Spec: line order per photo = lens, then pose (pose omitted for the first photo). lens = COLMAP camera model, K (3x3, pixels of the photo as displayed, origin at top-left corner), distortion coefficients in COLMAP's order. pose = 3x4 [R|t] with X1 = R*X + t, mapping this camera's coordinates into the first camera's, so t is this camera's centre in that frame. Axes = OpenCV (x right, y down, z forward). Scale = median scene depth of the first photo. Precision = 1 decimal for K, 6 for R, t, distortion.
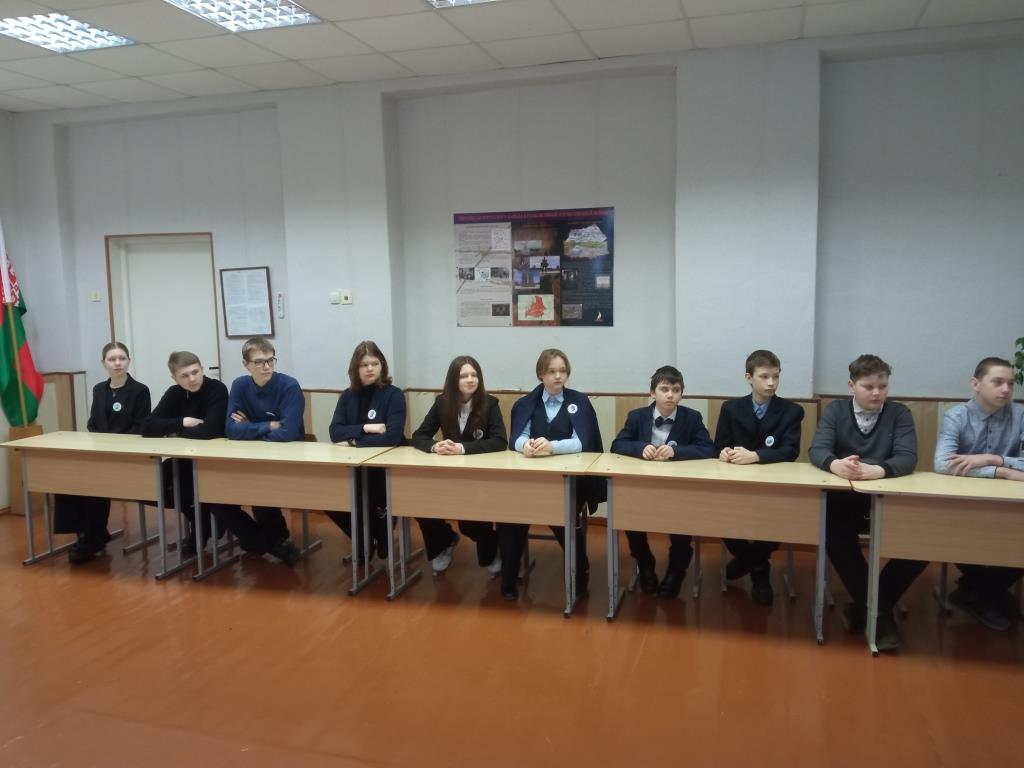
lens RADIAL K [[818.1, 0, 506.4], [0, 818.1, 392.1], [0, 0, 1]] dist [0.072502, -0.105906]
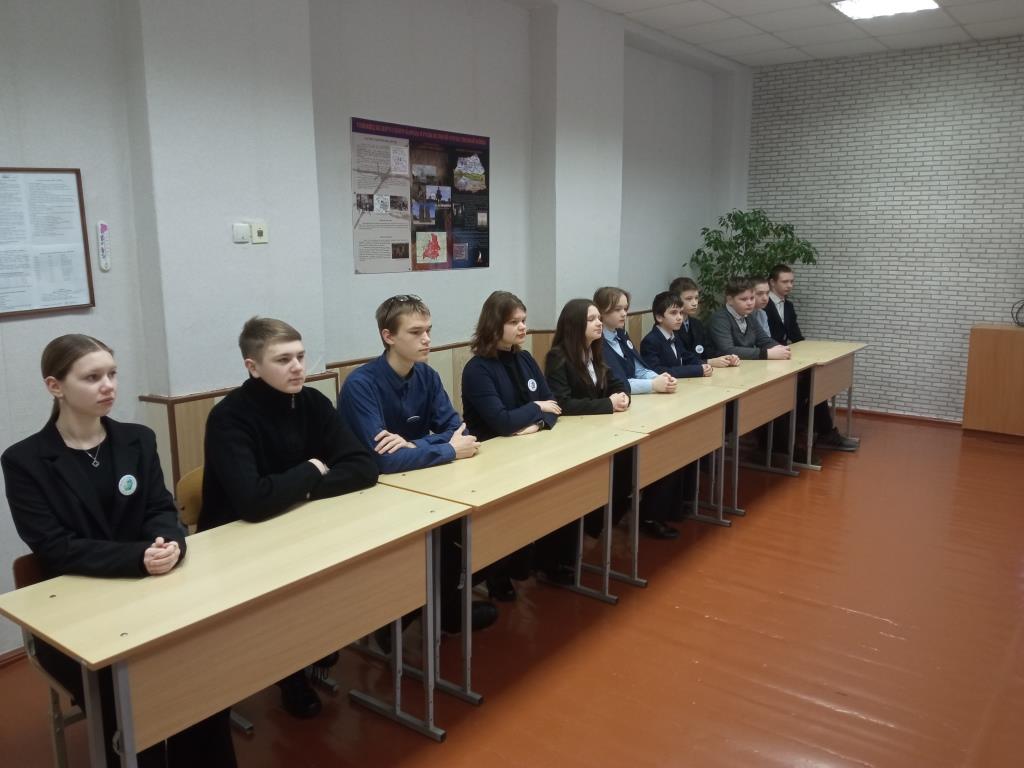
lens RADIAL K [[818.1, 0, 532.1], [0, 818.1, 375.2], [0, 0, 1]] dist [0.072502, -0.105906]
pose [[0.342833, -0.148699, 0.927553, -0.725454], [0.116377, 0.986509, 0.115136, -0.058754], [-0.932160, 0.068473, 0.355513, 0.614715]]
